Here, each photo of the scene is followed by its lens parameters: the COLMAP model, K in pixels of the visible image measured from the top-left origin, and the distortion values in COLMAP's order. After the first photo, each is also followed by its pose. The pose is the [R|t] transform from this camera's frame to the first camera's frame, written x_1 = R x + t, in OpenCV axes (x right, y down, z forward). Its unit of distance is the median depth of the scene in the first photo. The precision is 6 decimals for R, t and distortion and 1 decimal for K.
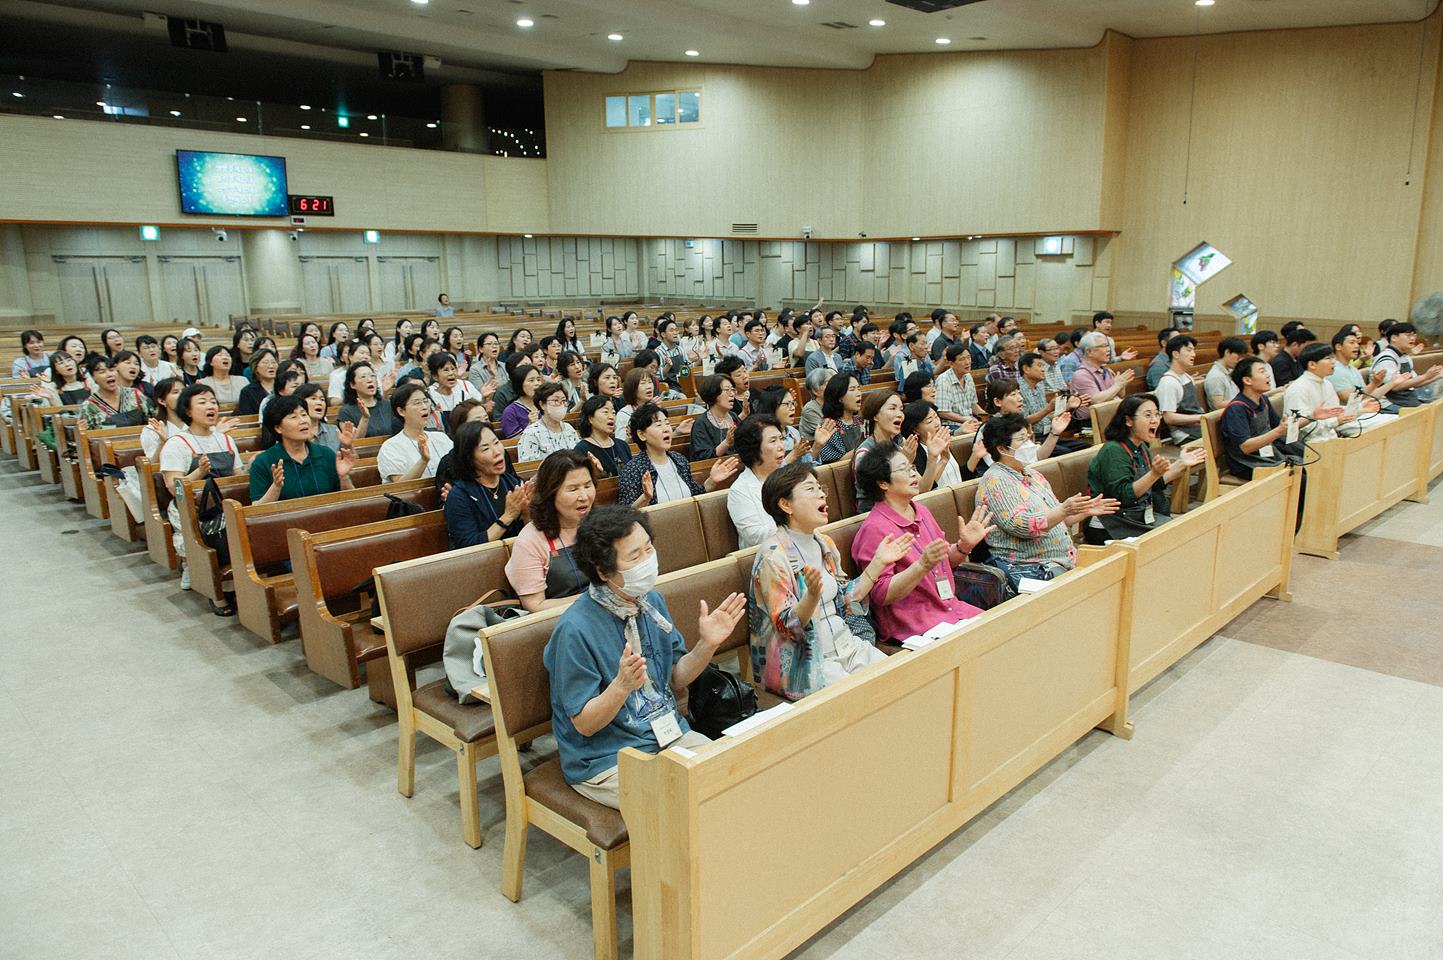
lens RADIAL K [[969.2, 0, 727.8], [0, 969.2, 458.4], [0, 0, 1]] dist [-0.006758, -0.005824]
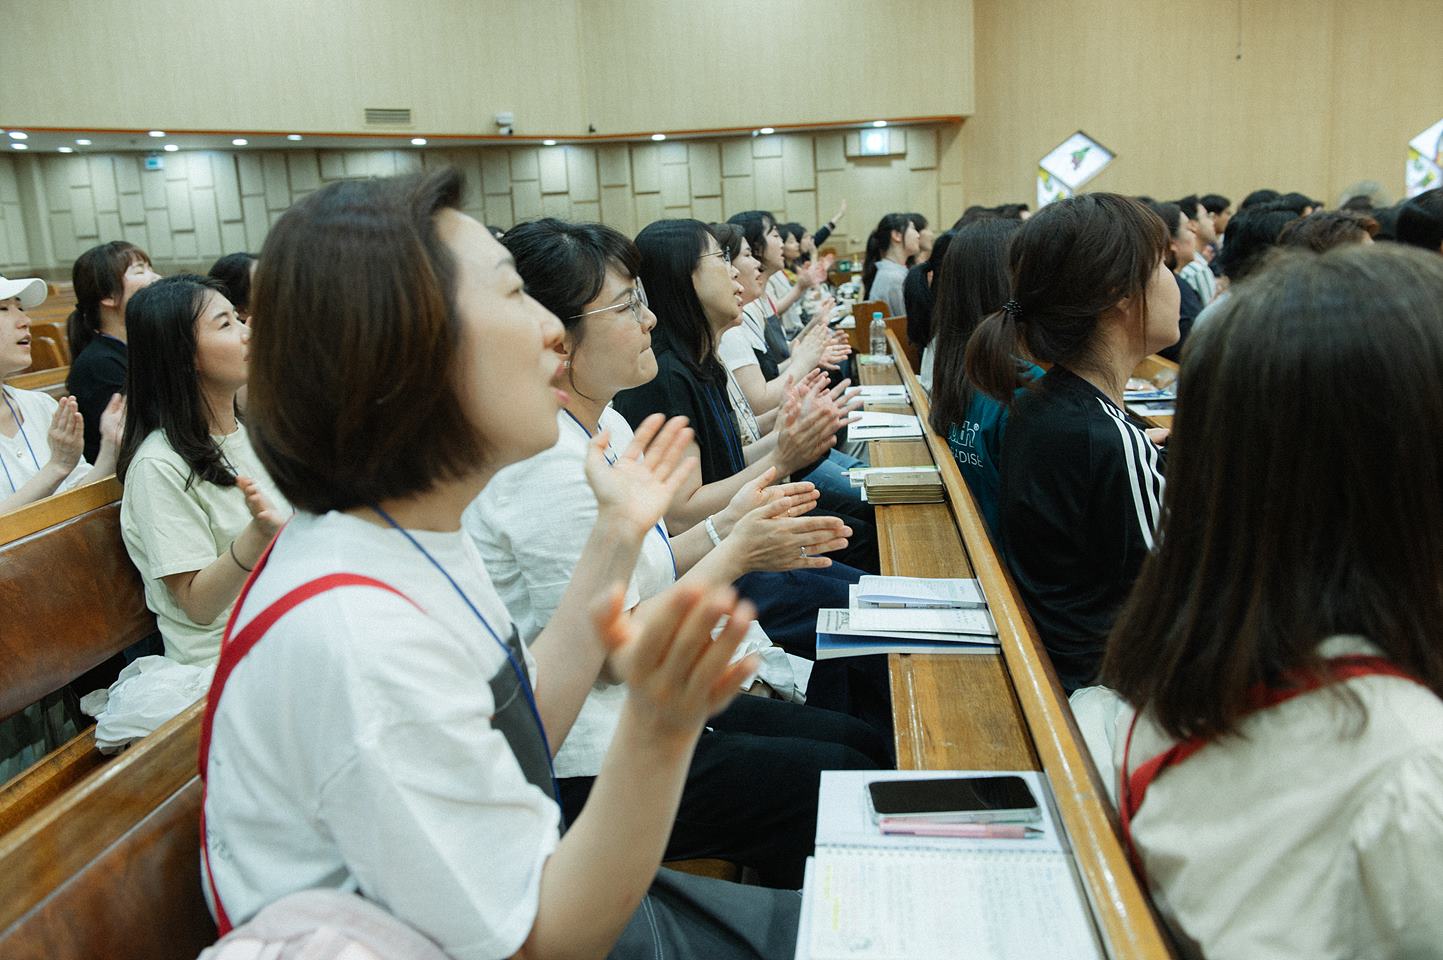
lens RADIAL K [[1212.8, 0, 715.0], [0, 1212.8, 467.5], [0, 0, 1]] dist [-0.016932, 0.005508]
pose [[0.775233, -0.152411, 0.613013, -0.288427], [0.161657, 0.986007, 0.040712, -0.037251], [-0.610640, 0.067536, 0.789023, 0.349768]]
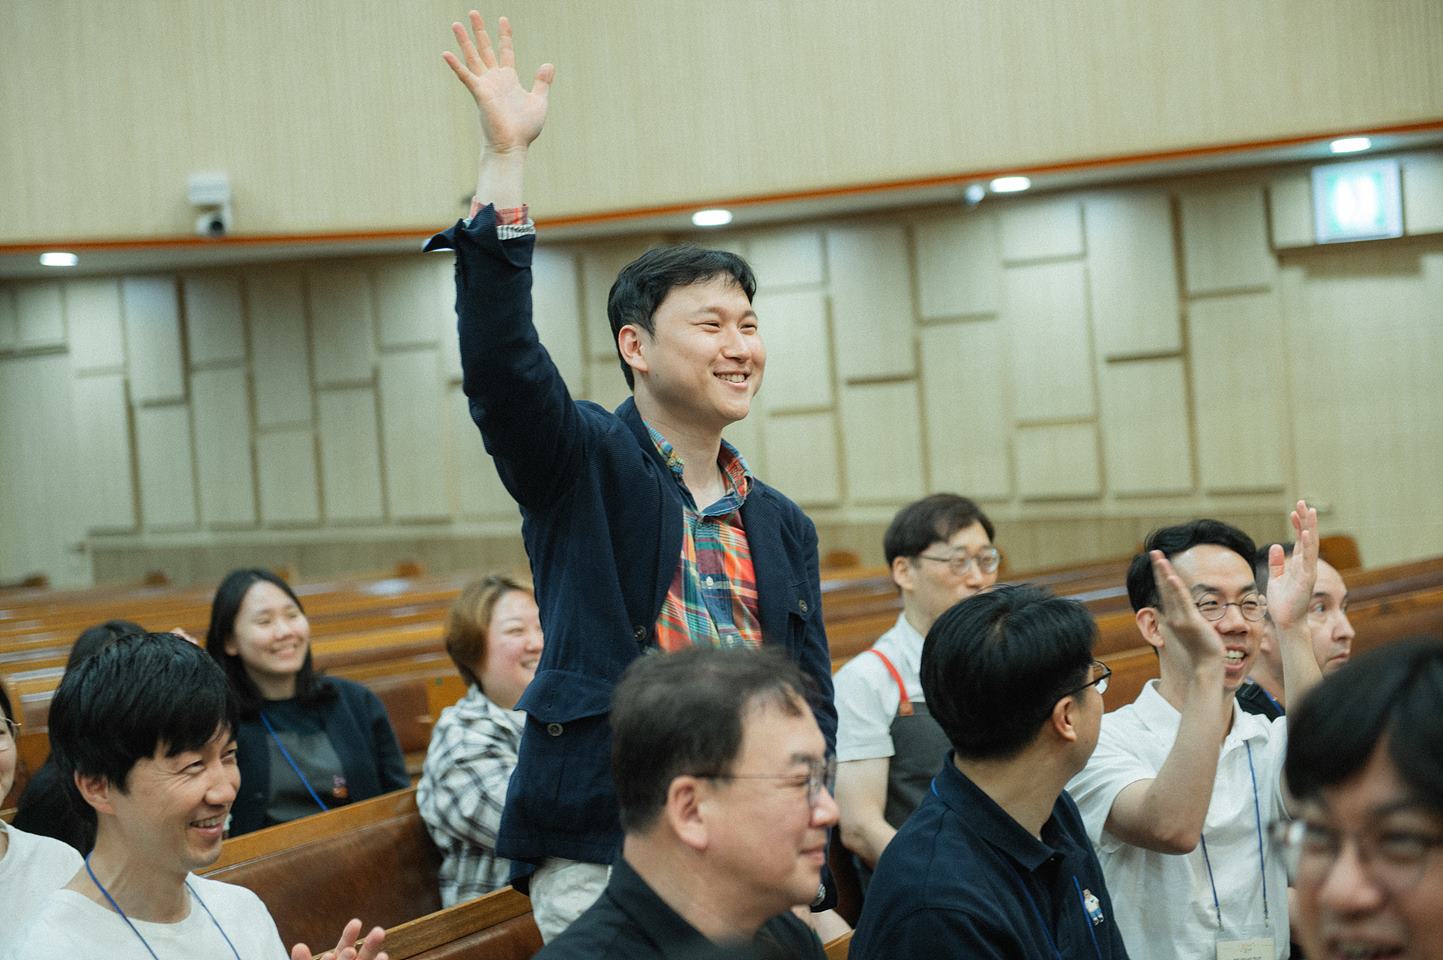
lens RADIAL K [[2615.5, 0, 716.1], [0, 2615.5, 484.5], [0, 0, 1]] dist [0.015710, 0.000000]
pose [[0.945810, -0.062594, 0.318629, 0.001477], [0.120039, 0.979134, -0.163972, -0.067009], [-0.301717, 0.193334, 0.933589, 0.439494]]
